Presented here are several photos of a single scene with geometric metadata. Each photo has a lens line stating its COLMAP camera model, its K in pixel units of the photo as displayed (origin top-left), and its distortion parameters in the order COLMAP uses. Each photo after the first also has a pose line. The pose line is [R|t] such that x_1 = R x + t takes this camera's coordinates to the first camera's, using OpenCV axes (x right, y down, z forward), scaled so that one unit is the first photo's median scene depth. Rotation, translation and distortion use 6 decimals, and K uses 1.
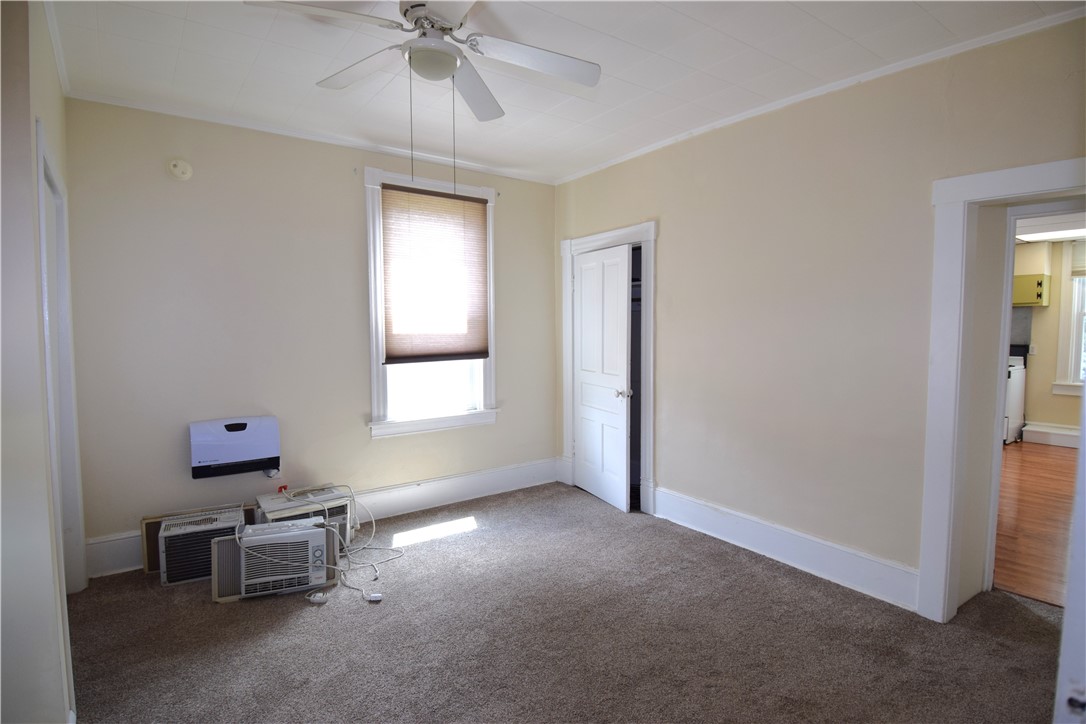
lens RADIAL K [[572.3, 0, 545.1], [0, 572.3, 361.9], [0, 0, 1]] dist [0.052074, -0.054664]
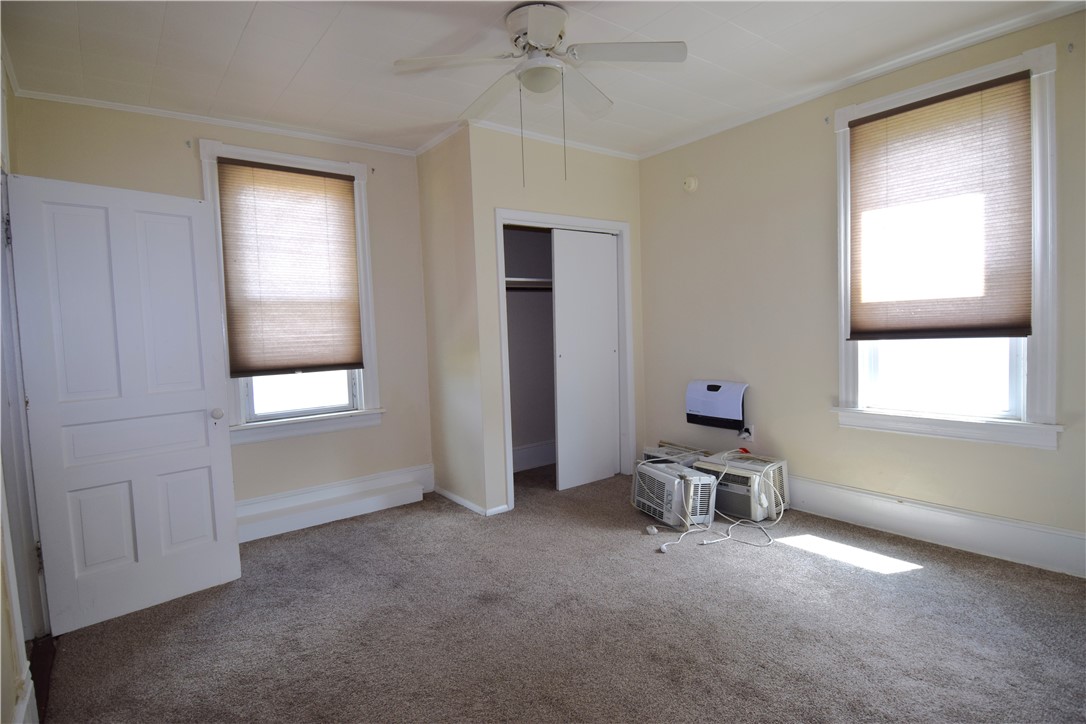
lens RADIAL K [[572.3, 0, 545.1], [0, 572.3, 361.9], [0, 0, 1]] dist [0.052074, -0.054664]
pose [[0.003481, 0.059857, -0.998201, 0.556604], [-0.028844, 0.997798, 0.059732, -0.001661], [0.999578, 0.028584, 0.005199, 0.551831]]
